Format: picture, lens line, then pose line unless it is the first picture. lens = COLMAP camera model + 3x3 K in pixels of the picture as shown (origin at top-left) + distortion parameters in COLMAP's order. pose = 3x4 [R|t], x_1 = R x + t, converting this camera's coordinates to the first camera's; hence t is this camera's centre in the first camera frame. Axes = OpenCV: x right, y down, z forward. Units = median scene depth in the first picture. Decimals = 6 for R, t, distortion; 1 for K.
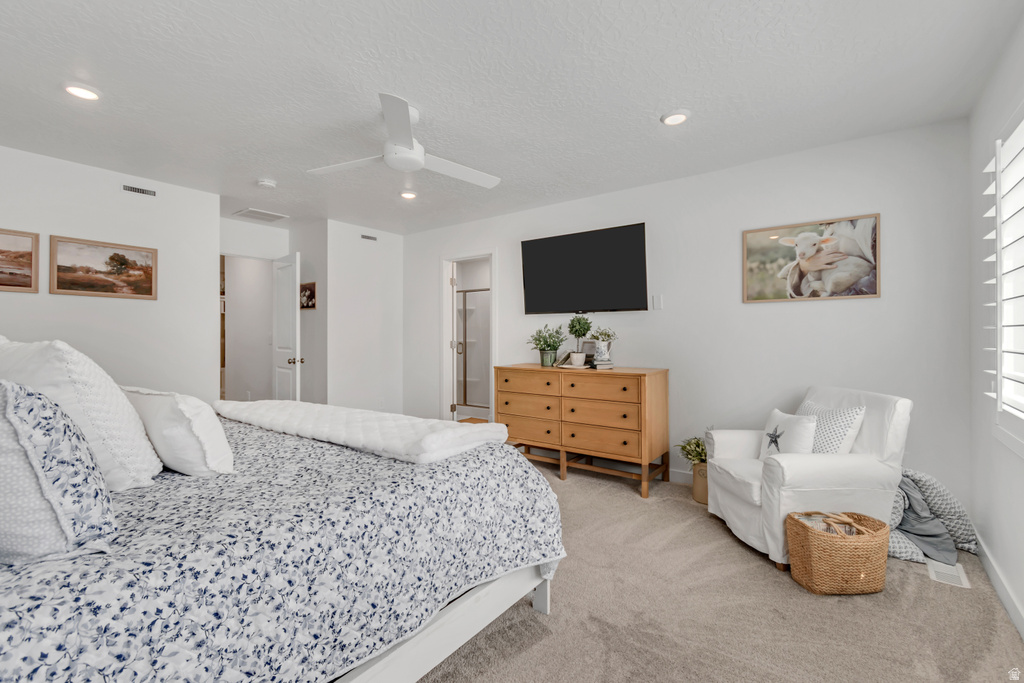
lens RADIAL K [[455.1, 0, 513.8], [0, 455.1, 338.5], [0, 0, 1]] dist [0.001997, -0.000441]
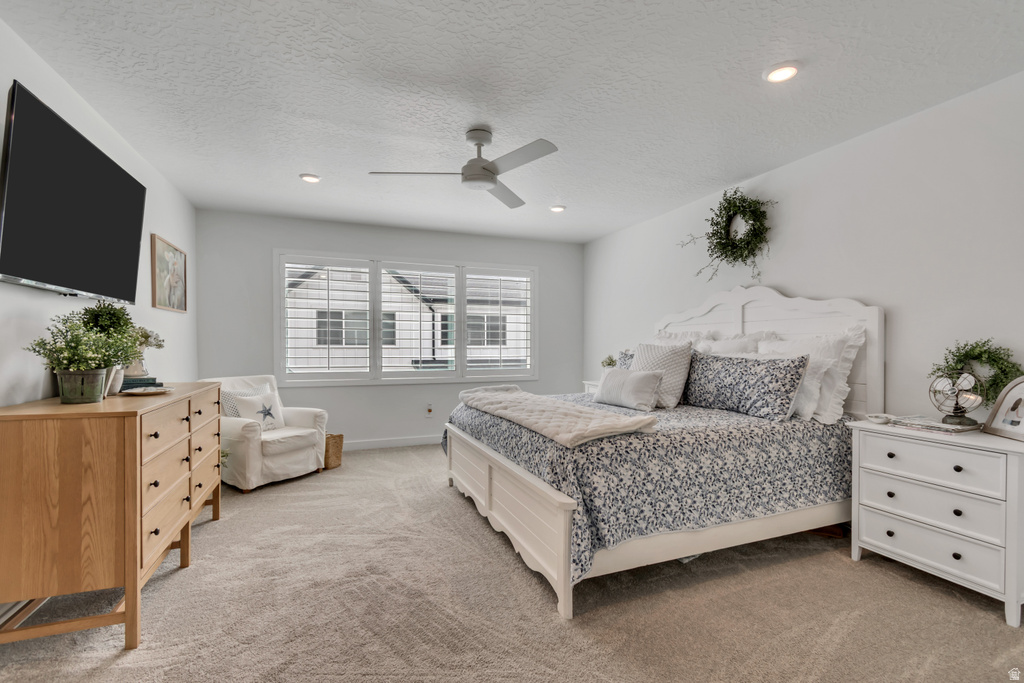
lens RADIAL K [[461.9, 0, 511.2], [0, 461.9, 349.4], [0, 0, 1]] dist [0.002142, -0.000060]
pose [[-0.855272, -0.004698, 0.518159, -0.630038], [0.001752, 0.999927, 0.011957, 0.004077], [-0.518177, 0.011135, -0.855201, 1.349548]]
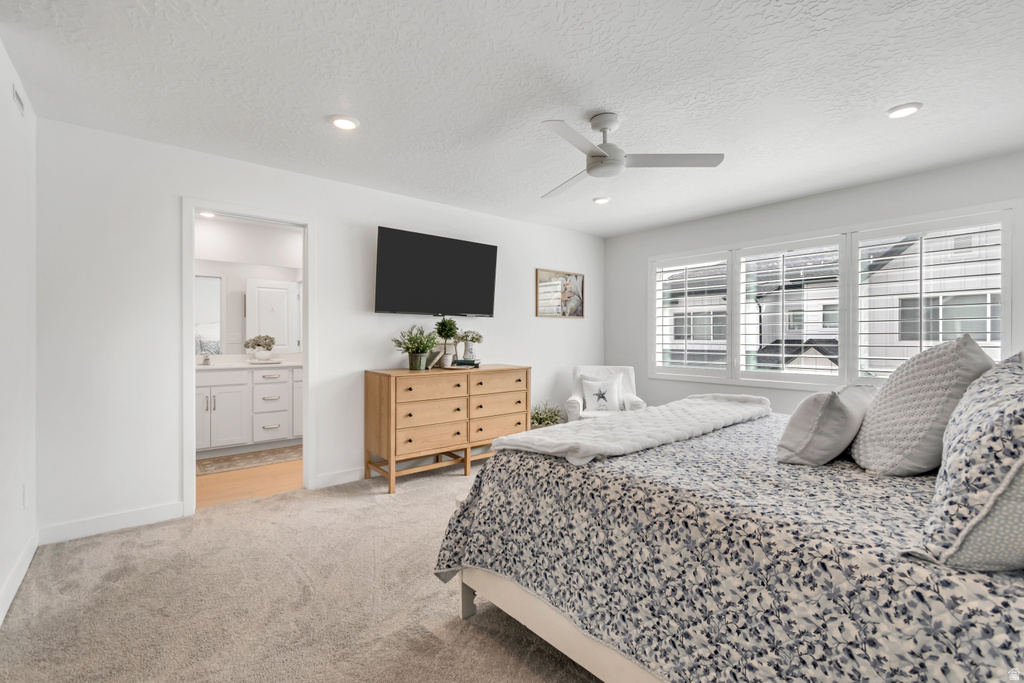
lens RADIAL K [[455.1, 0, 513.8], [0, 455.1, 338.5], [0, 0, 1]] dist [0.001997, -0.000441]
pose [[0.221774, 0.002538, 0.975095, -0.912521], [0.007543, 0.999962, -0.004319, 0.001972], [-0.975069, 0.008313, 0.221746, 0.685590]]
